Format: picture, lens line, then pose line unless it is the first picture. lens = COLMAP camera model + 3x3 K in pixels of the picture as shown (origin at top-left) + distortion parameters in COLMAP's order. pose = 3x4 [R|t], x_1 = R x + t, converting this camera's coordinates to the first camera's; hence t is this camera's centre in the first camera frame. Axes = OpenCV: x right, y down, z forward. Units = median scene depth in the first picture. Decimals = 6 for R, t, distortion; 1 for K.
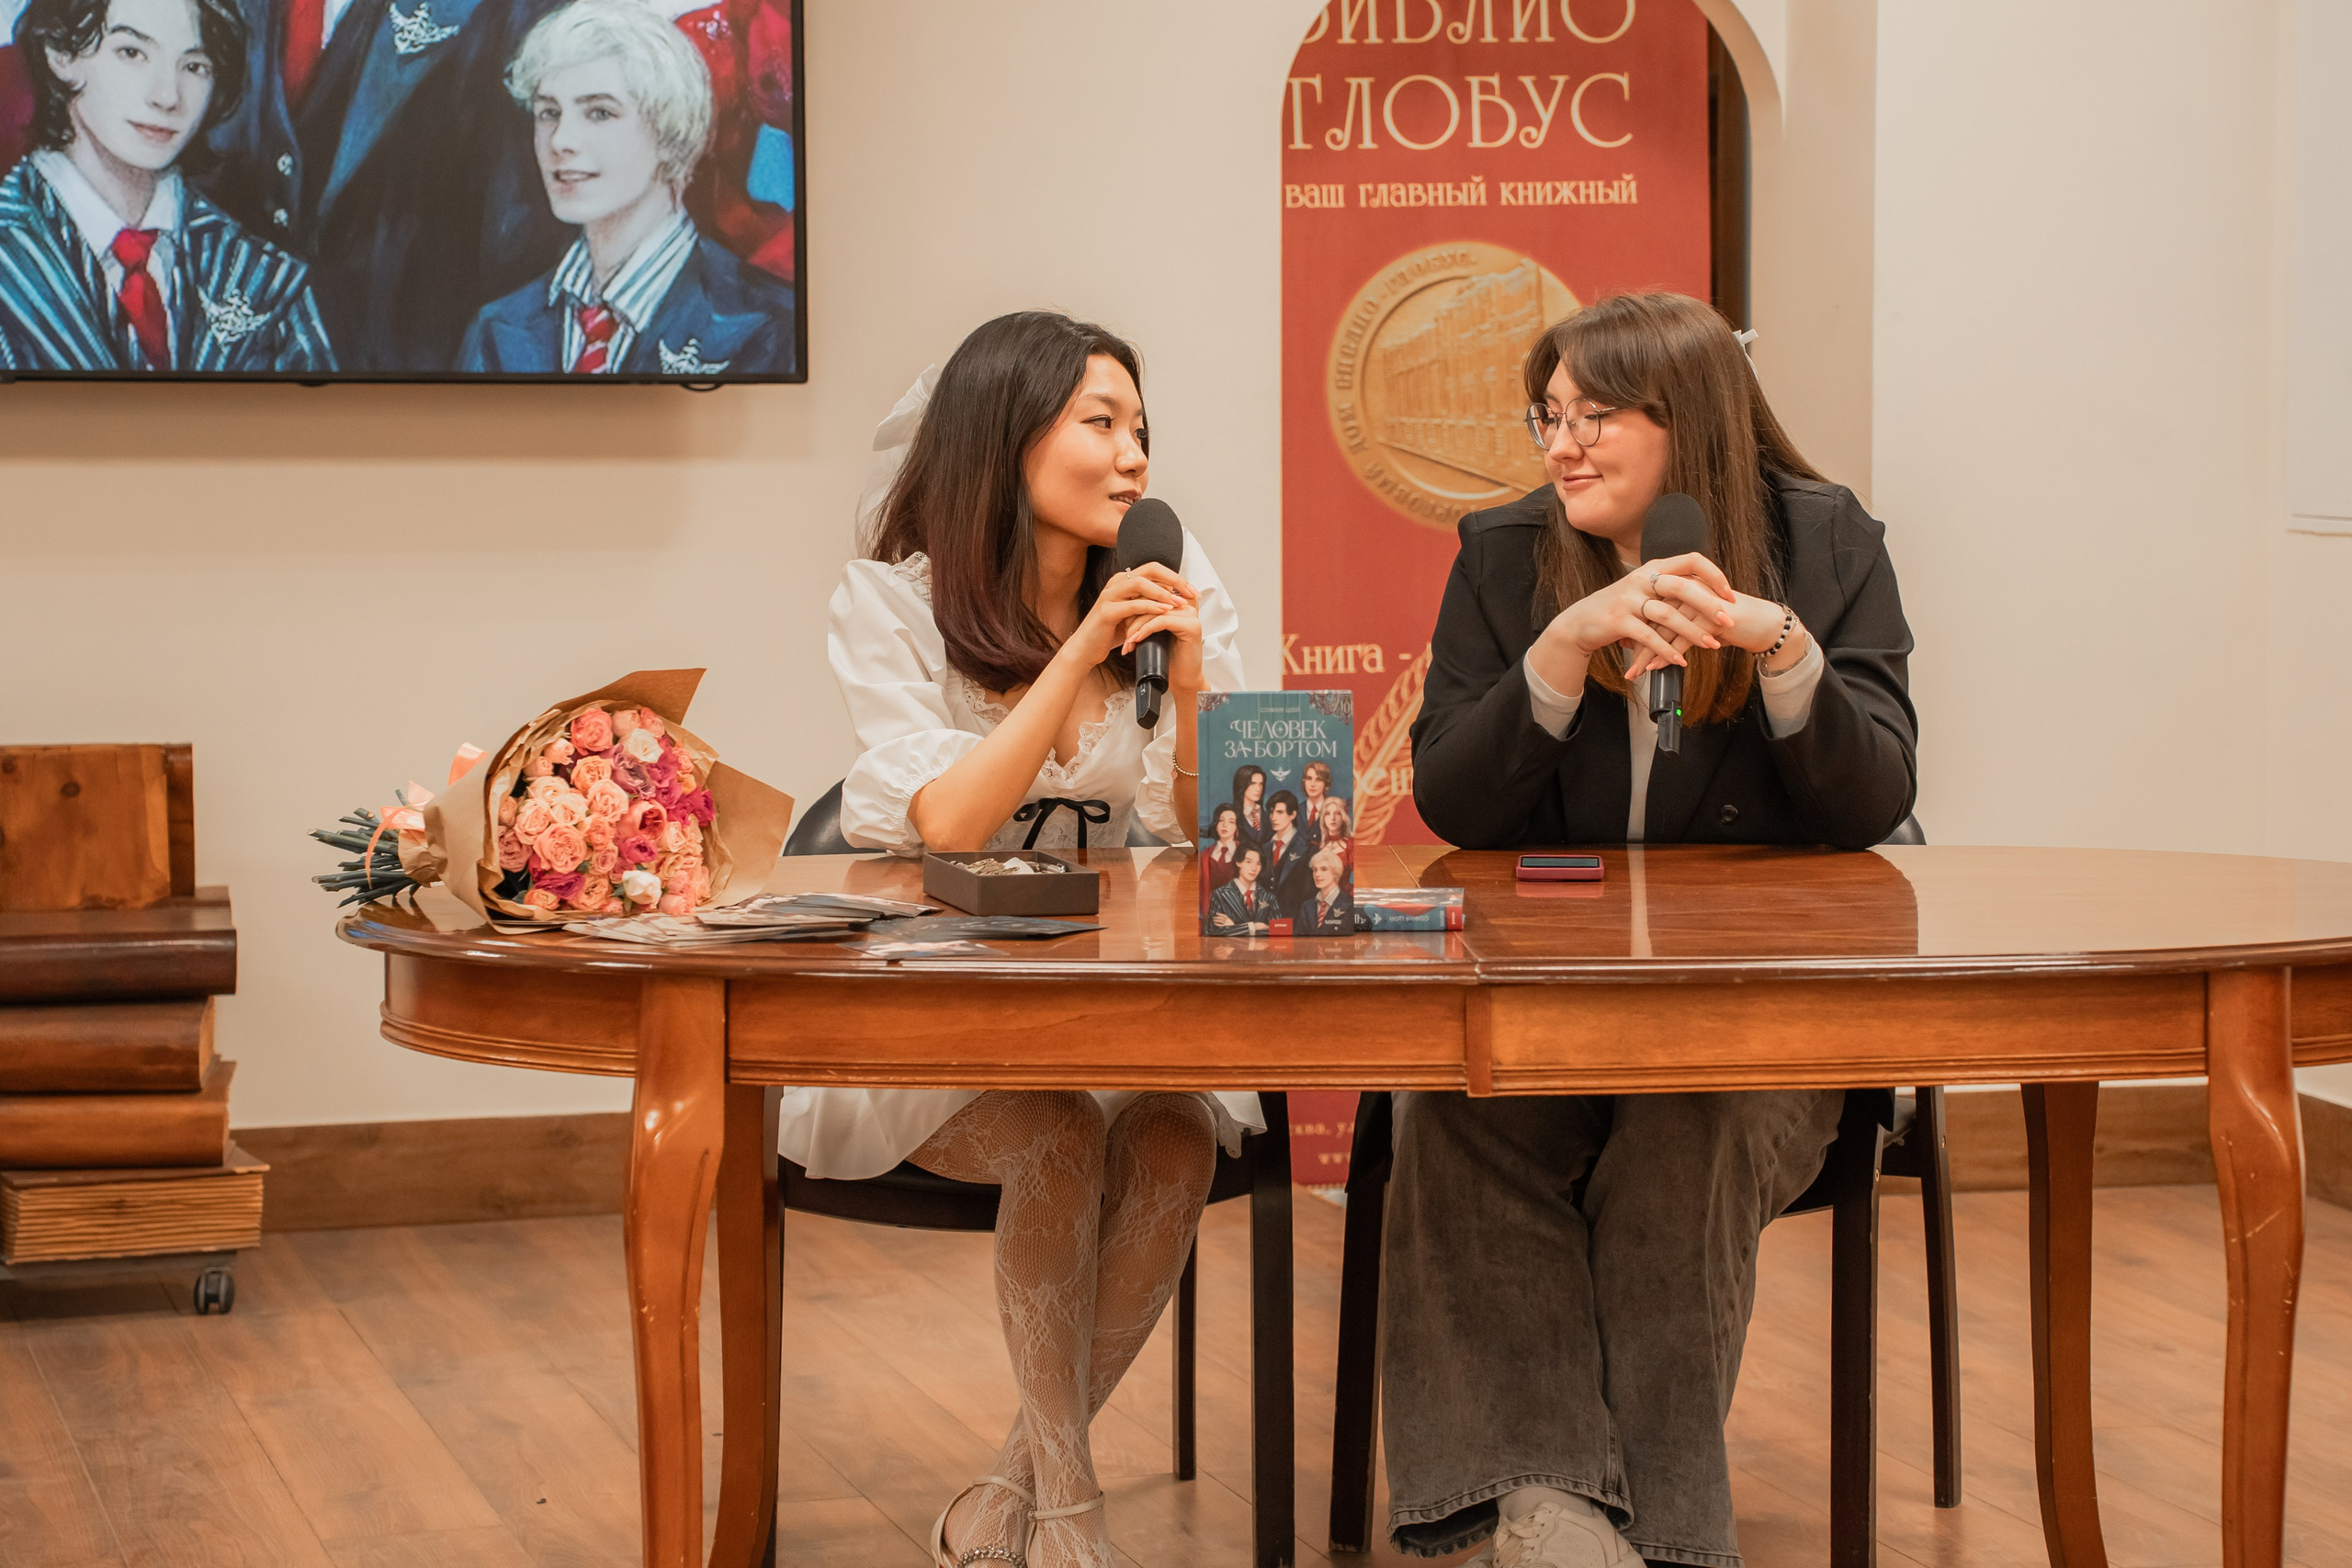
lens RADIAL K [[5077.5, 0, 1178.6], [0, 5077.5, 710.3], [0, 0, 1]] dist [0.436984, -0.263841]
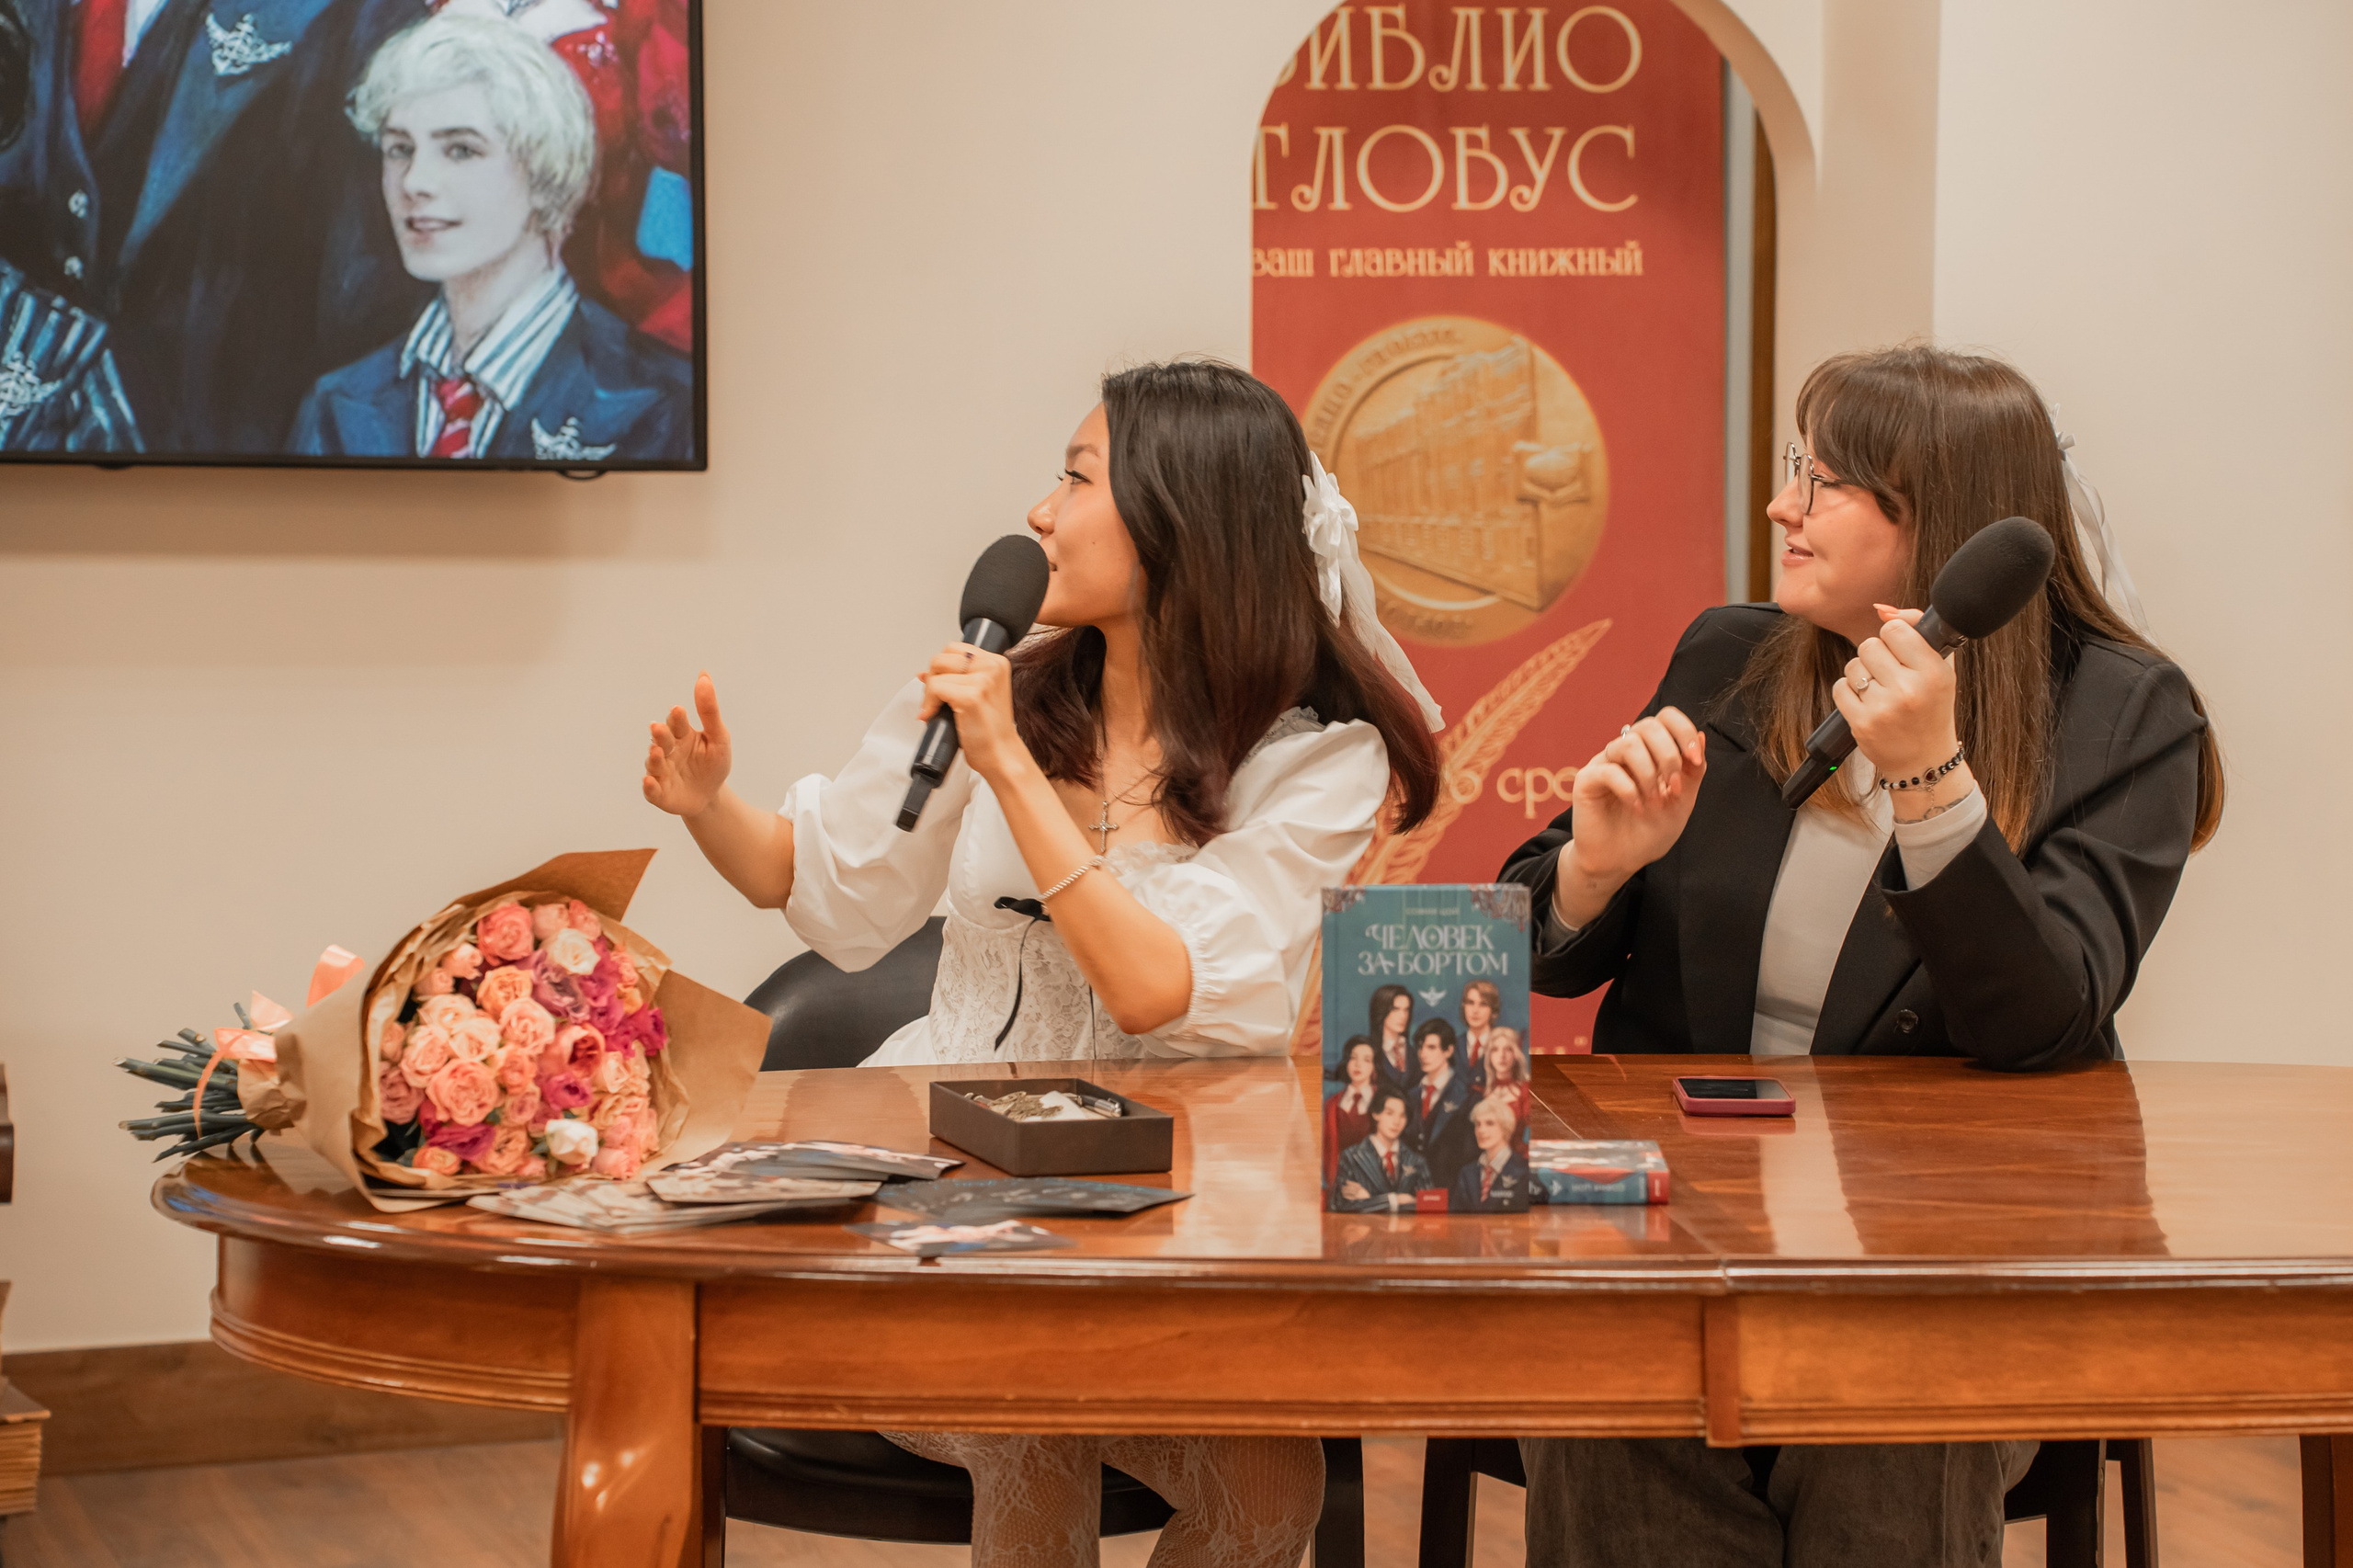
lens RADIAL K [[5125.9, 0, 1233.6], [0, 5125.9, 778.9], [0, 0, 1]] dist [0.488217, 0.715648]
pose [[0.998928, 0.004233, 0.046106, -0.041224], [-0.004004, 0.999979, -0.005055, -0.014531], [-0.046126, 0.004865, 0.998924, 0.223153]]
